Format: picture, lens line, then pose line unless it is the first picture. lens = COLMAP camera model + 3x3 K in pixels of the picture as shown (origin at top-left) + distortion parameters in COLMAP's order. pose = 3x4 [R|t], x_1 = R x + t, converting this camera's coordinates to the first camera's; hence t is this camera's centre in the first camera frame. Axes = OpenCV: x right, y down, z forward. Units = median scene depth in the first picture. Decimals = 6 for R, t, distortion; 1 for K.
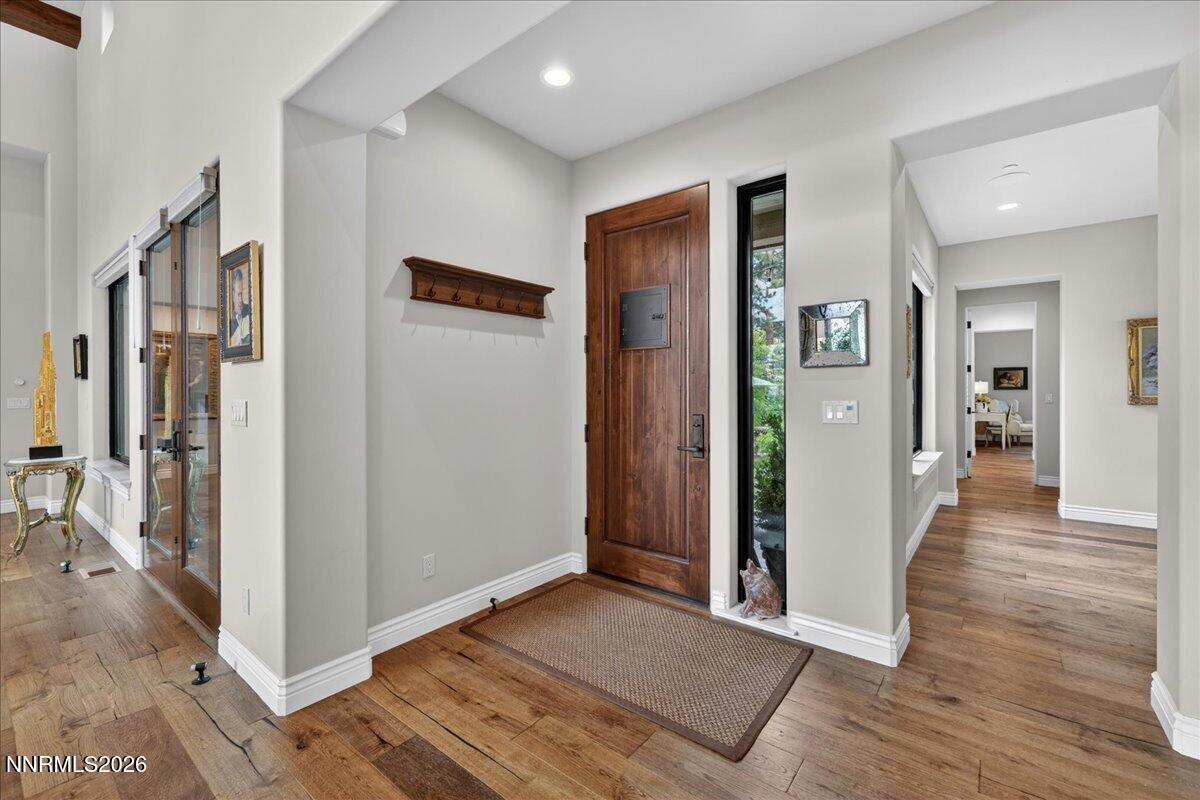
lens RADIAL K [[508.8, 0, 589.8], [0, 508.8, 394.7], [0, 0, 1]] dist [0.003964, 0.000842]
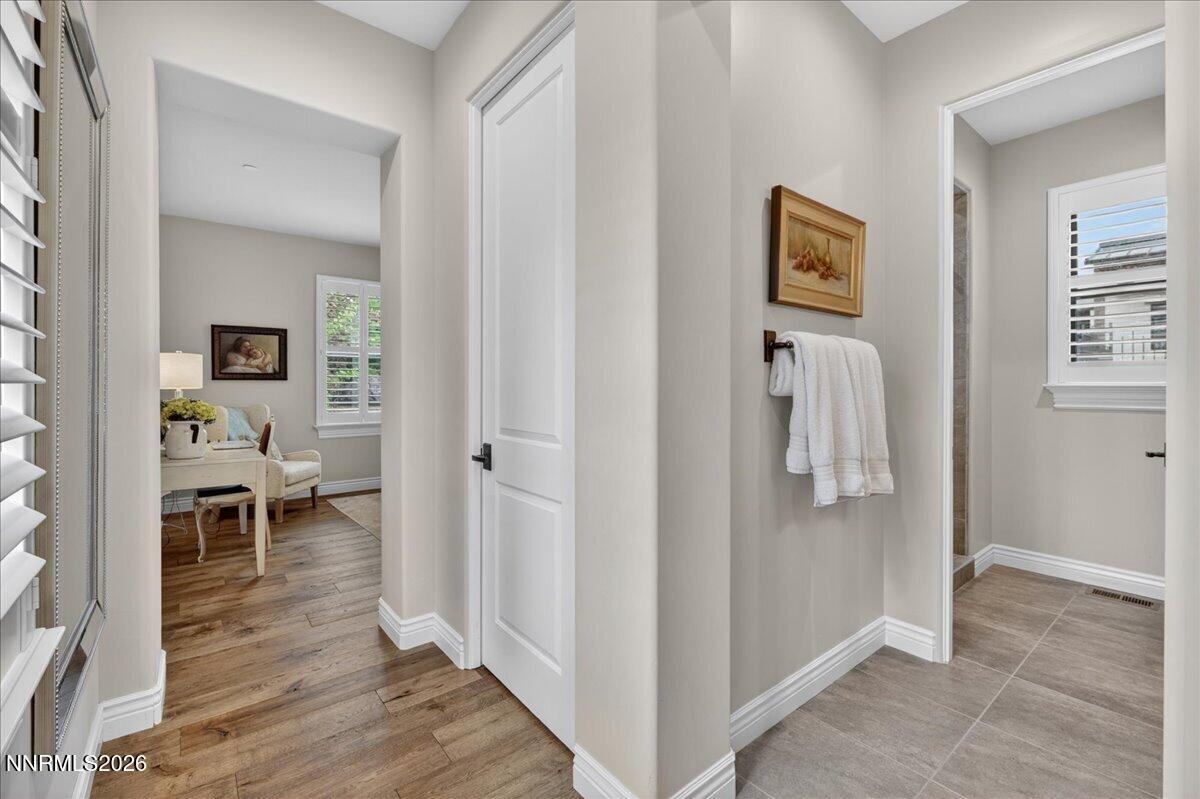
lens RADIAL K [[508.8, 0, 599.4], [0, 508.8, 391.8], [0, 0, 1]] dist [0.003964, 0.000842]
pose [[0.213725, -0.006186, 0.976874, 0.523293], [-0.003179, 0.999970, 0.007028, -0.004310], [-0.976889, -0.004607, 0.213699, 0.692472]]
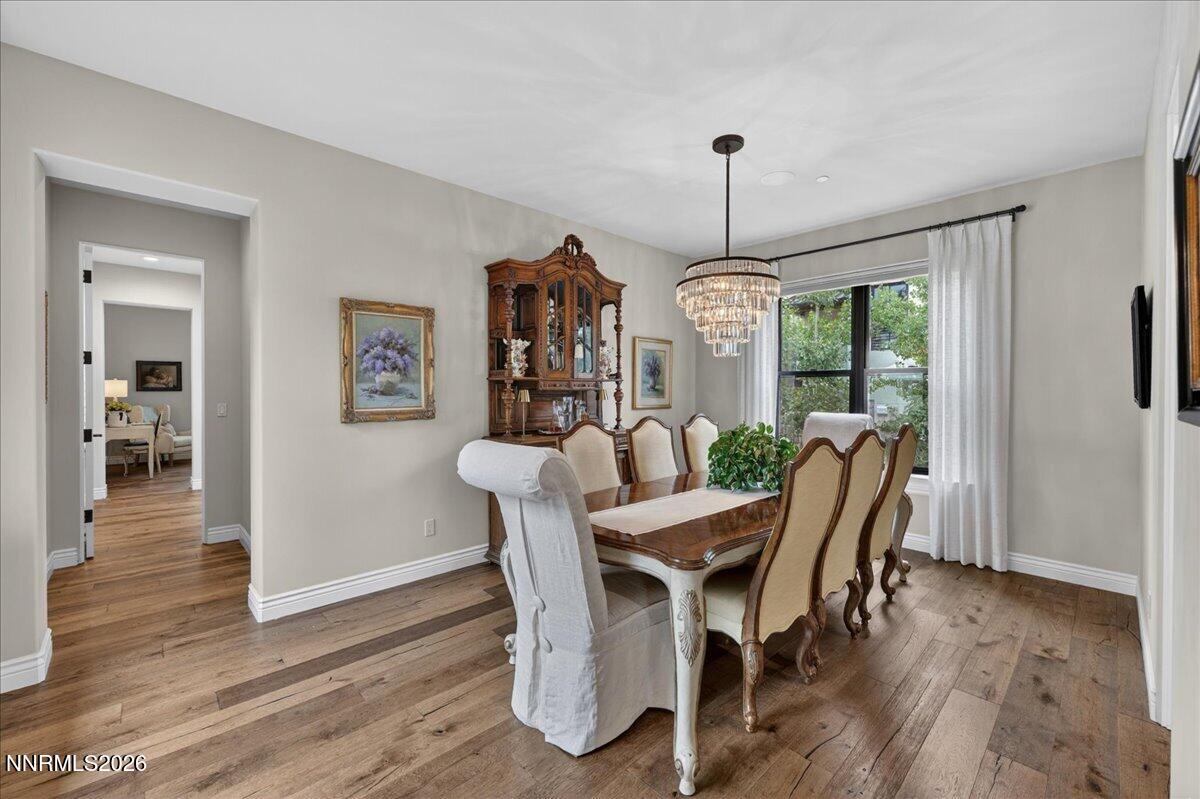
lens RADIAL K [[508.8, 0, 590.6], [0, 508.8, 391.8], [0, 0, 1]] dist [0.003964, 0.000842]
pose [[0.173567, -0.002714, 0.984818, 0.214832], [-0.000176, 0.999996, 0.002787, -0.011800], [-0.984822, -0.000657, 0.173565, 0.270203]]
